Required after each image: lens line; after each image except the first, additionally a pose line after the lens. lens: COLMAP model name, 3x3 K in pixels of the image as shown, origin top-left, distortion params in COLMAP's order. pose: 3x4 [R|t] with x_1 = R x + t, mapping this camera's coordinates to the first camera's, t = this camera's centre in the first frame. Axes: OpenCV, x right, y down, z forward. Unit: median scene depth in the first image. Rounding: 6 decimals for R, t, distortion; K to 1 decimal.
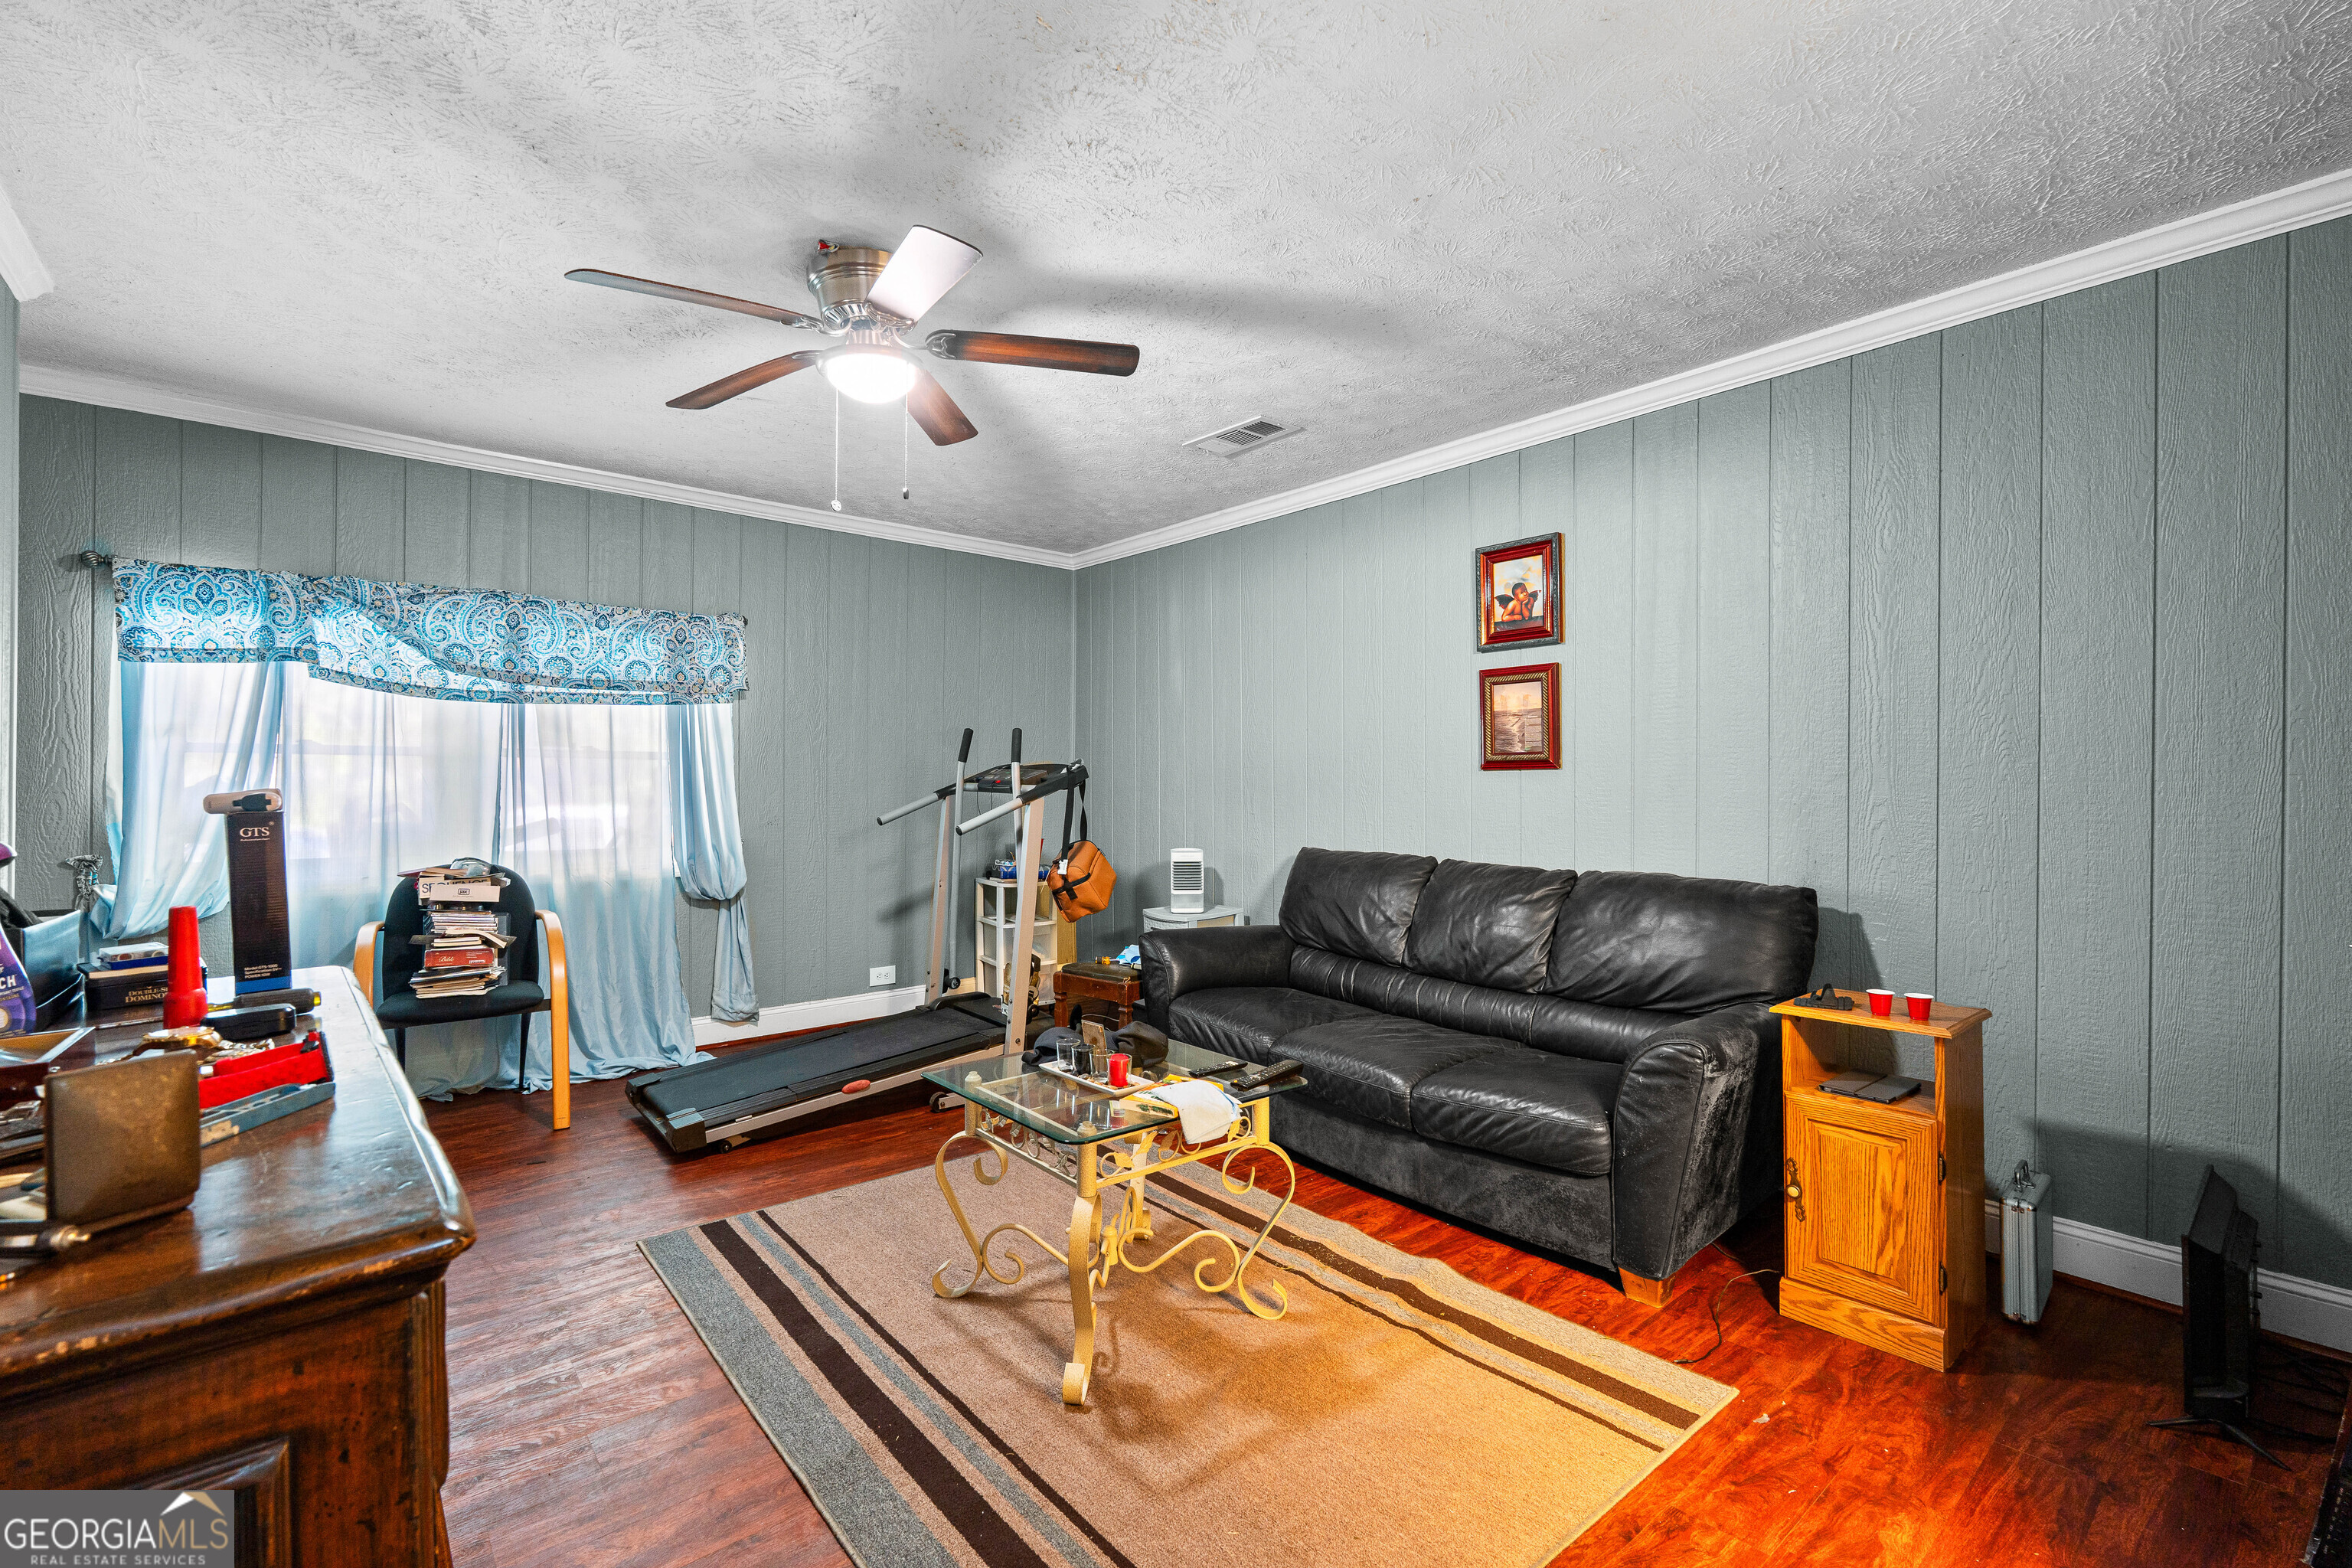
lens RADIAL K [[1024.4, 0, 1172.4], [0, 1024.4, 778.1], [0, 0, 1]] dist [-0.004352, -0.000013]
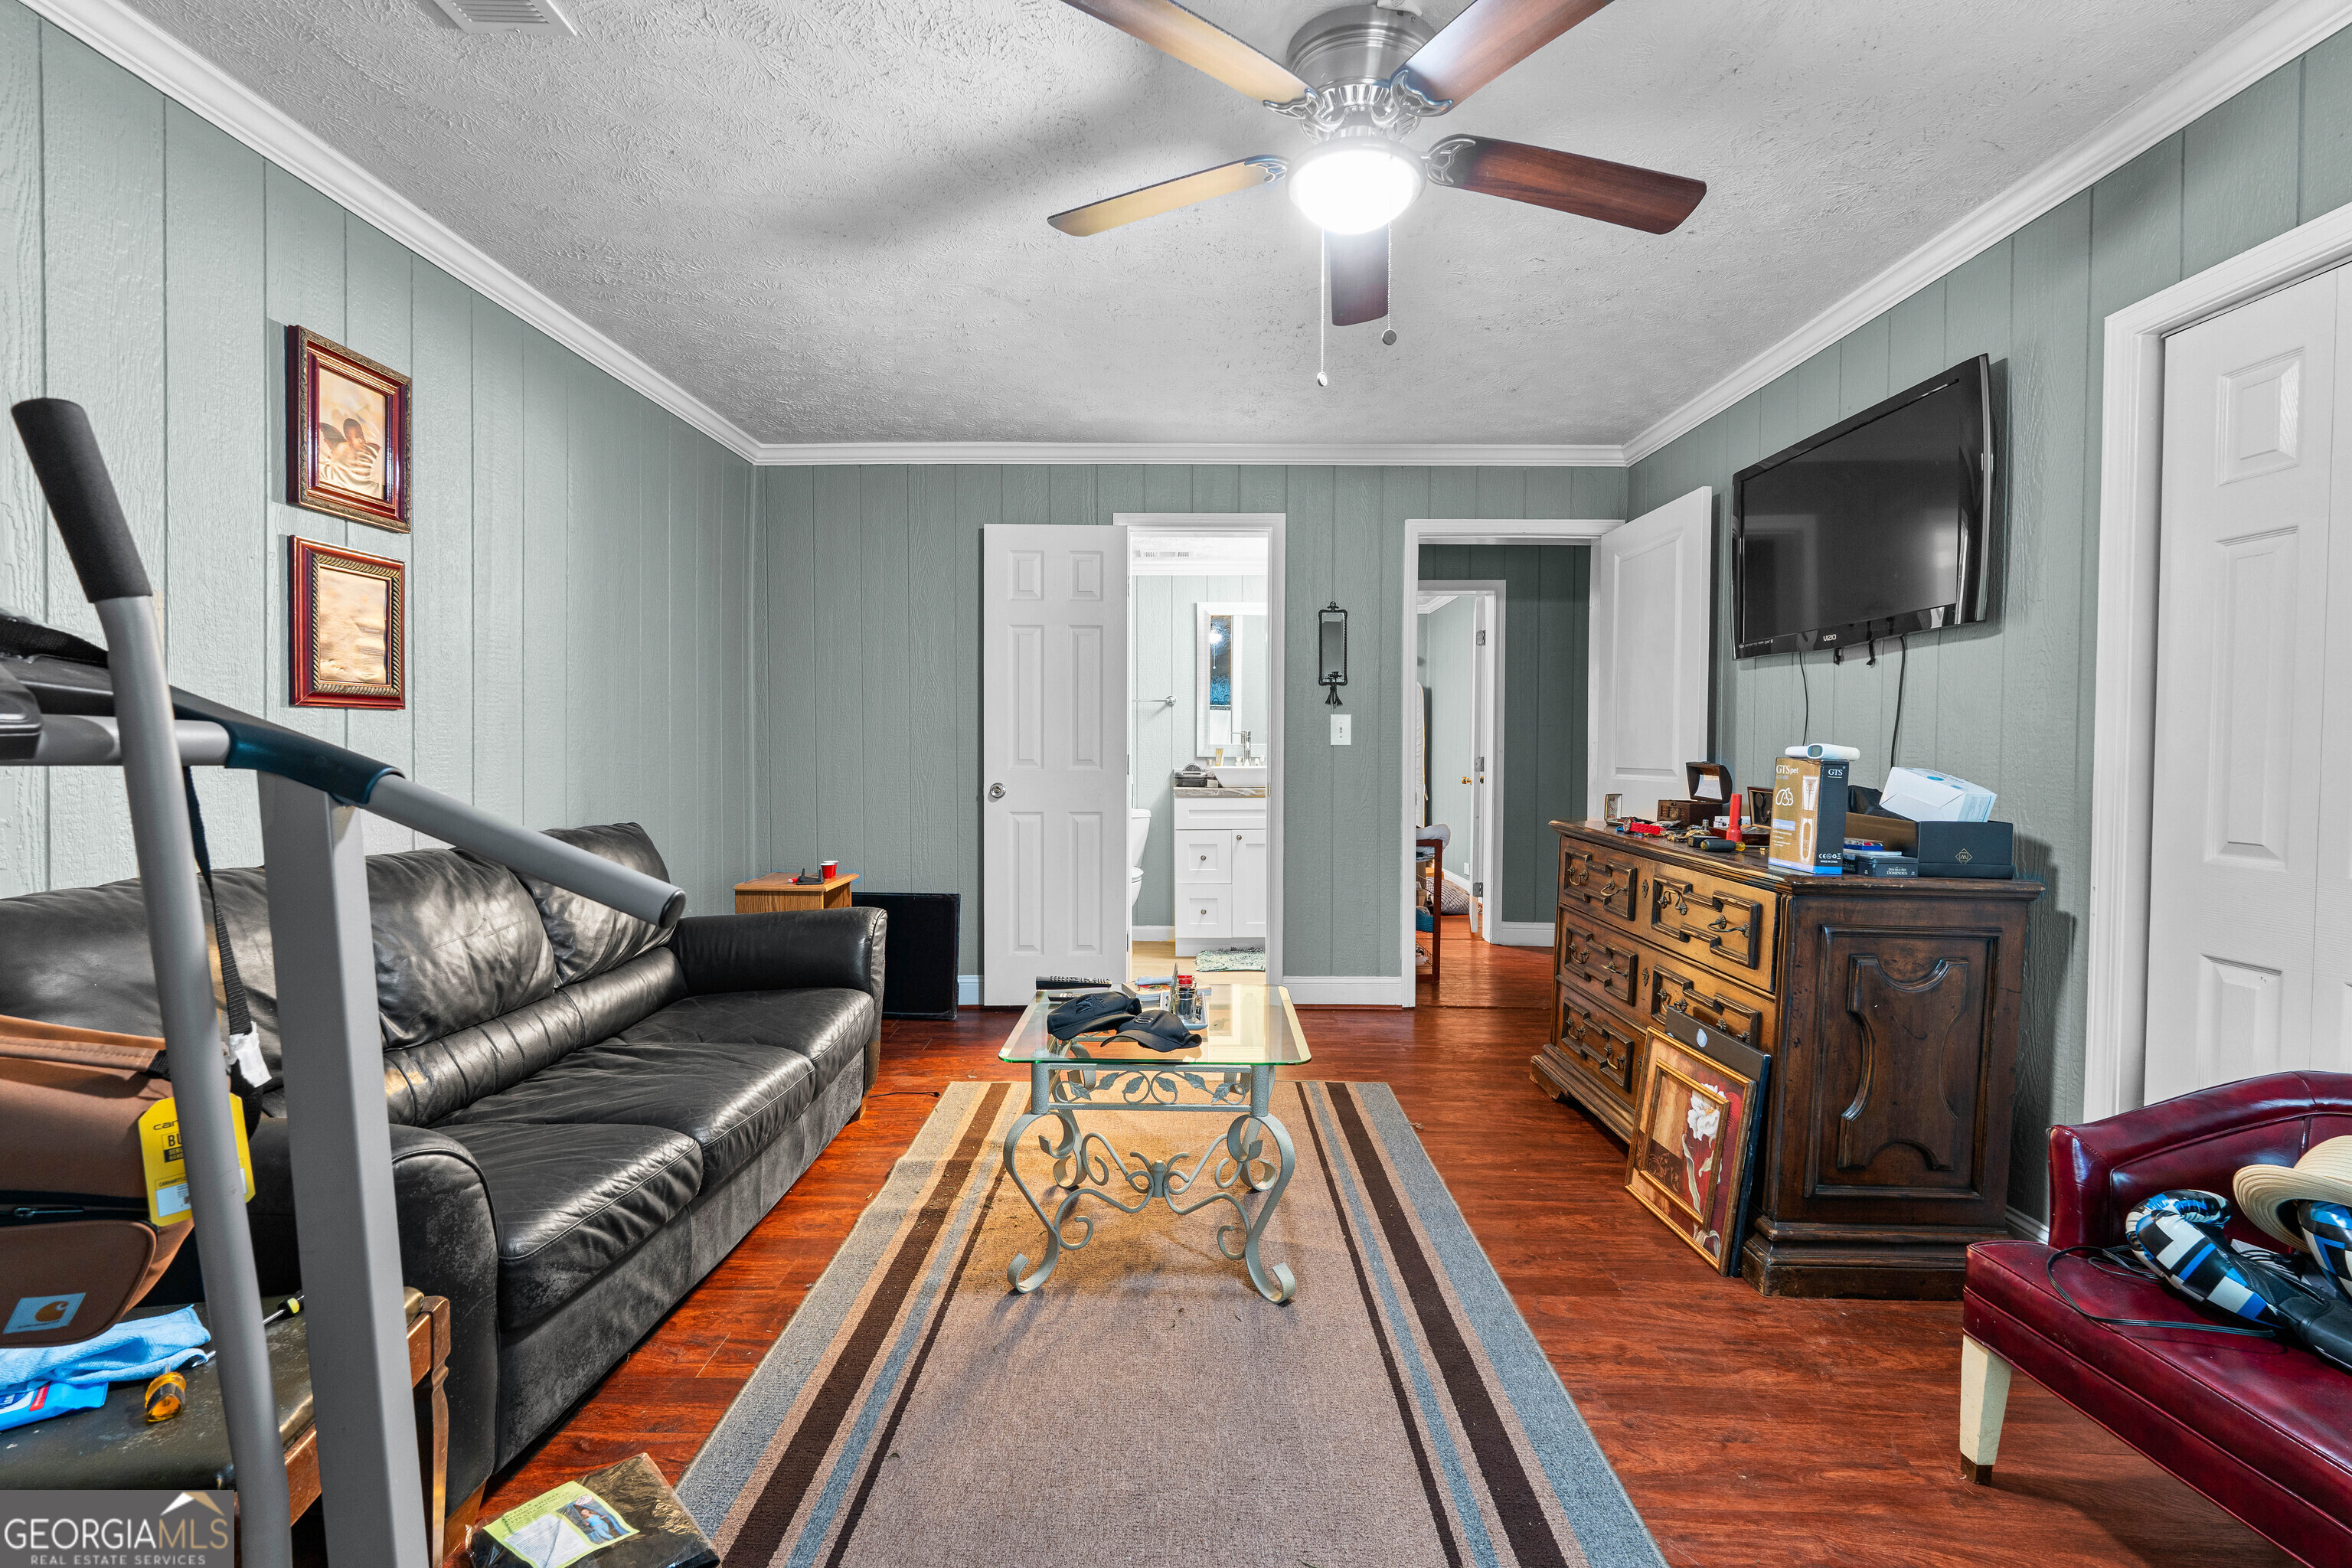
lens RADIAL K [[1024.4, 0, 1172.4], [0, 1024.4, 778.1], [0, 0, 1]] dist [-0.004352, -0.000013]
pose [[-0.760588, -0.025734, 0.648724, -0.468823], [-0.010607, 0.999573, 0.027214, 0.012524], [-0.649148, 0.013818, -0.760537, 1.130283]]
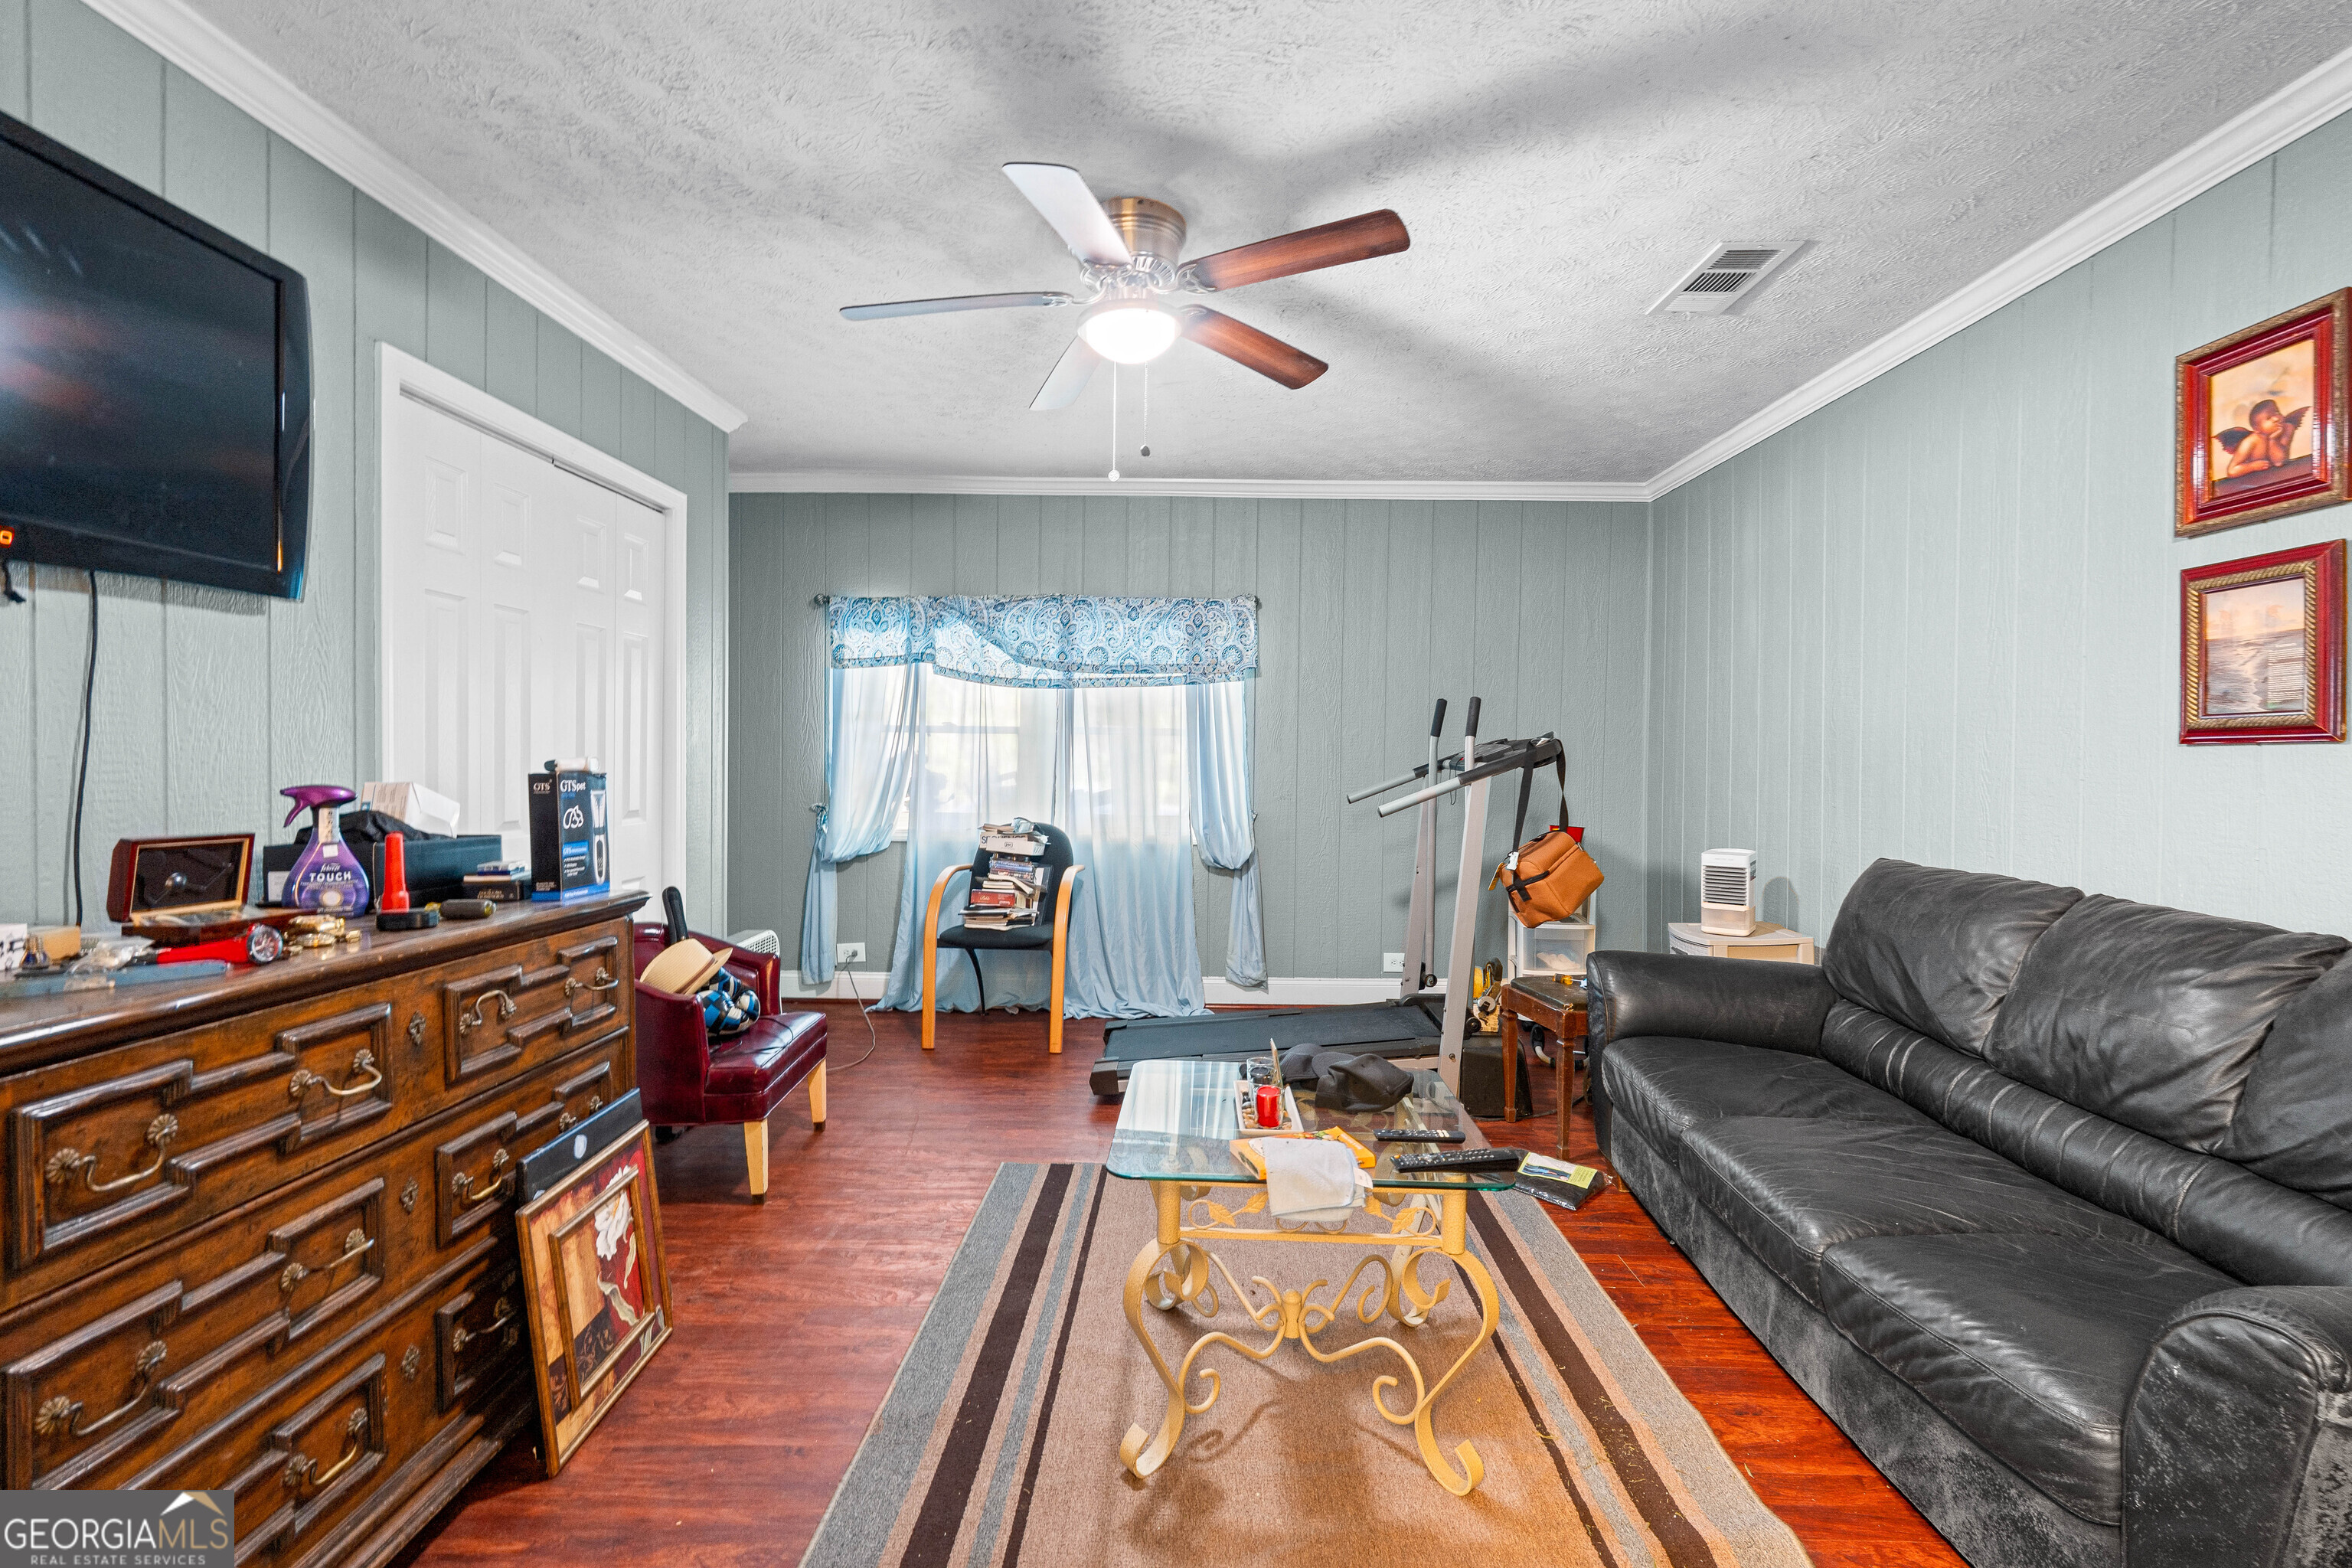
lens RADIAL K [[1037.4, 0, 1171.9], [0, 1037.4, 775.1], [0, 0, 1]] dist [-0.002222, 0.000164]
pose [[0.750437, 0.018730, -0.660676, 0.263619], [-0.006501, 0.999759, 0.020960, 0.000731], [0.660910, -0.011434, 0.750378, 0.195308]]
